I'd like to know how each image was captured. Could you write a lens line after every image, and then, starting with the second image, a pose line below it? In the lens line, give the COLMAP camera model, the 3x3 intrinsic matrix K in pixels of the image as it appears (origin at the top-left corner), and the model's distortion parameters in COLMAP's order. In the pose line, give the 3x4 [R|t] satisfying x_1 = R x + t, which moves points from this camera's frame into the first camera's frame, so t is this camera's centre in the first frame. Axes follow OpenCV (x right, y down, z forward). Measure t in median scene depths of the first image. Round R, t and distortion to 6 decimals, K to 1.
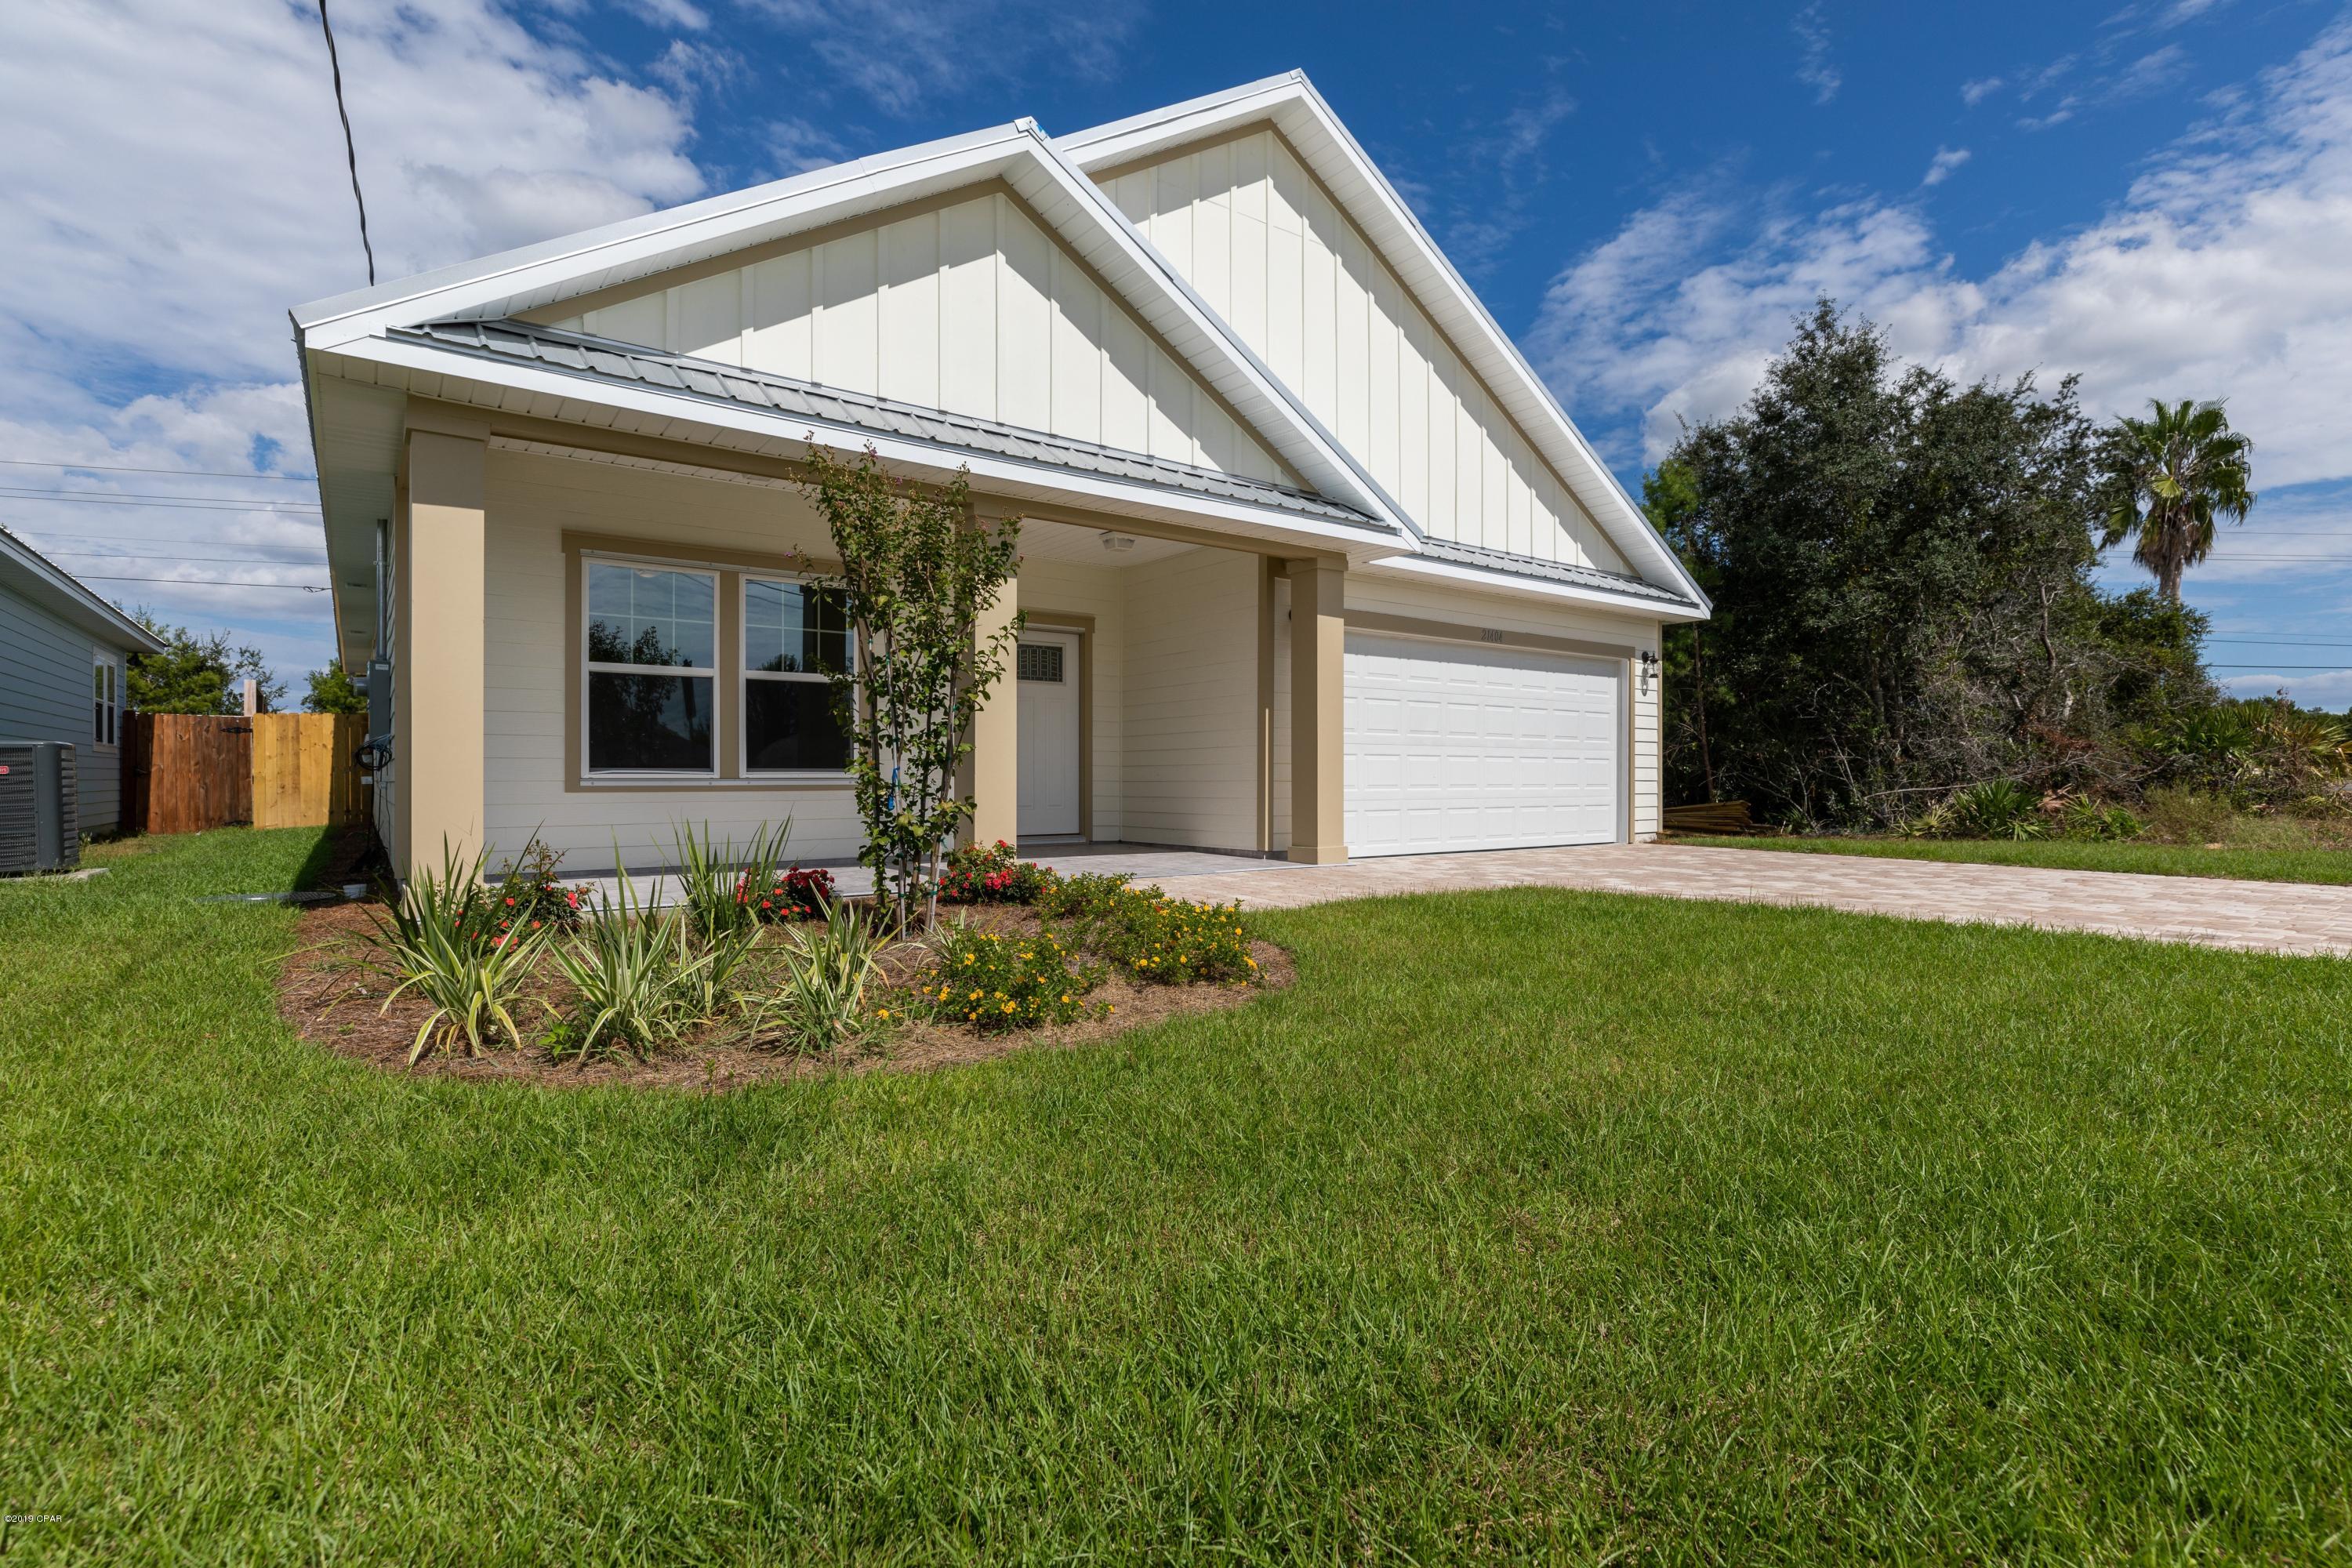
lens RADIAL K [[1118.6, 0, 1190.4], [0, 1118.6, 763.3], [0, 0, 1]] dist [-0.008644, -0.000066]
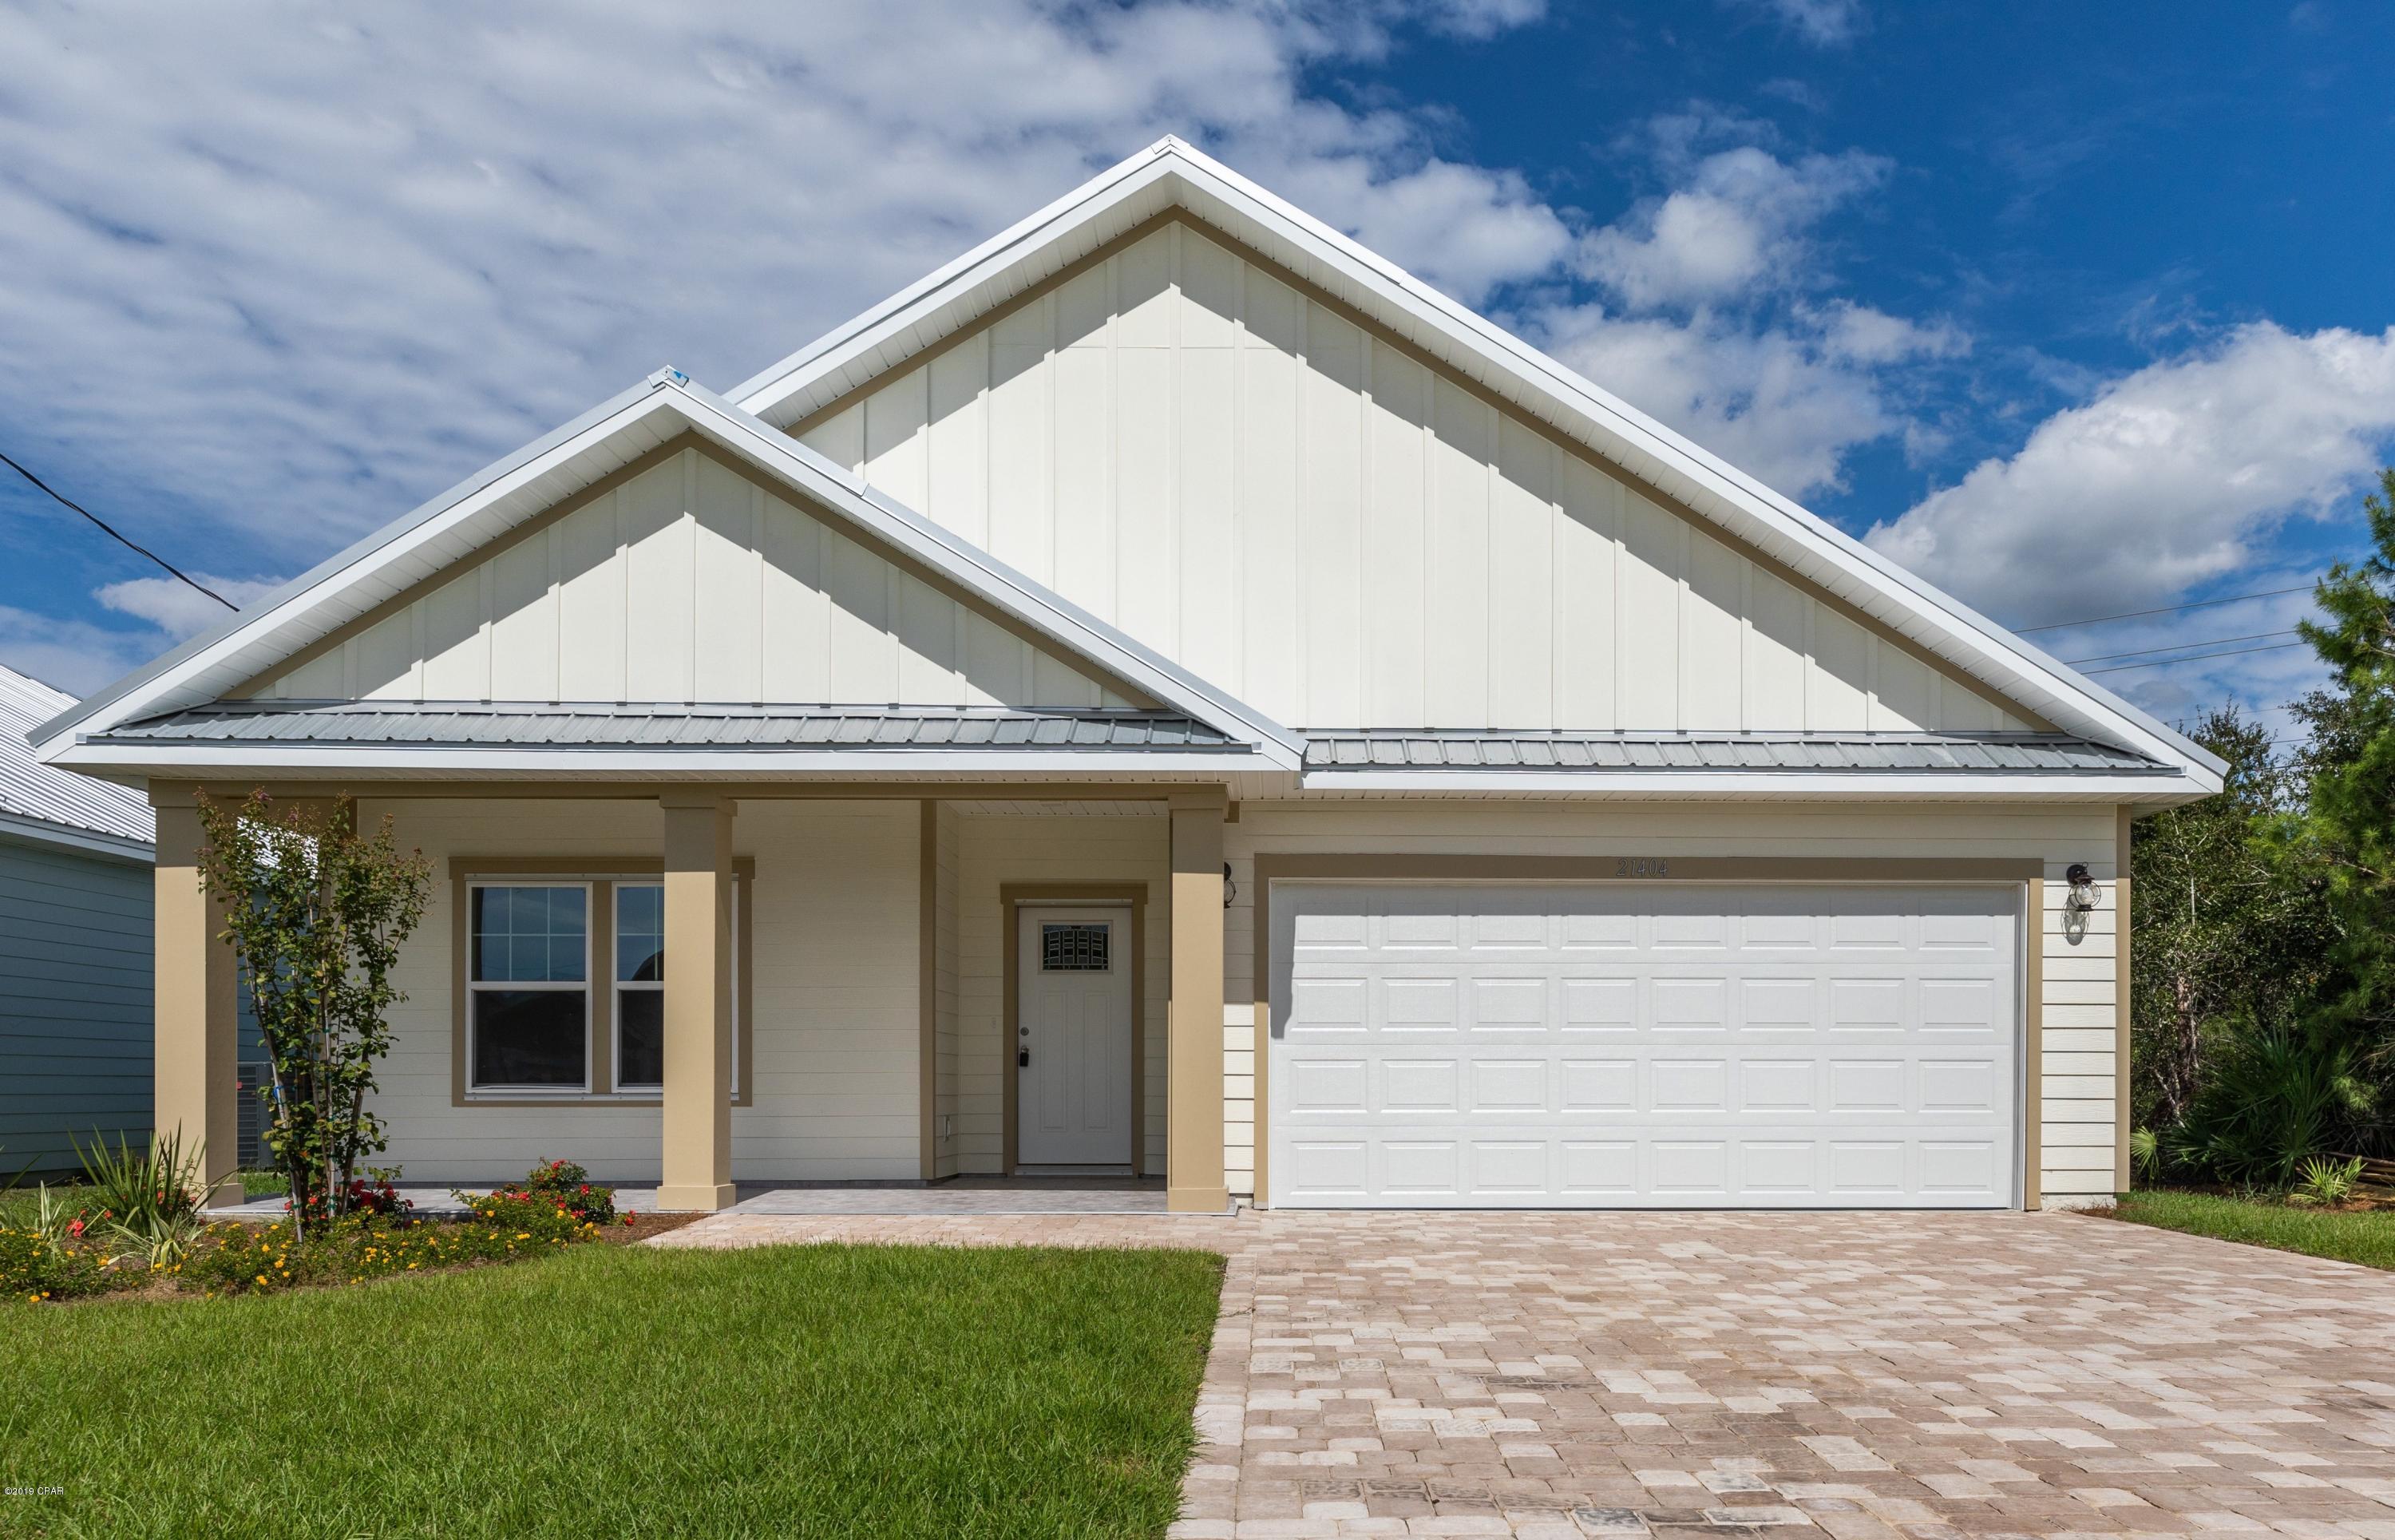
lens RADIAL K [[1710.0, 0, 1198.7], [0, 1710.0, 1101.9], [0, 0, 1]] dist [0.000683, -0.000130]
pose [[0.811880, 0.000155, -0.583824, 0.818779], [0.007152, 0.999922, 0.010211, 0.008428], [0.583780, -0.012465, 0.811816, 0.087465]]
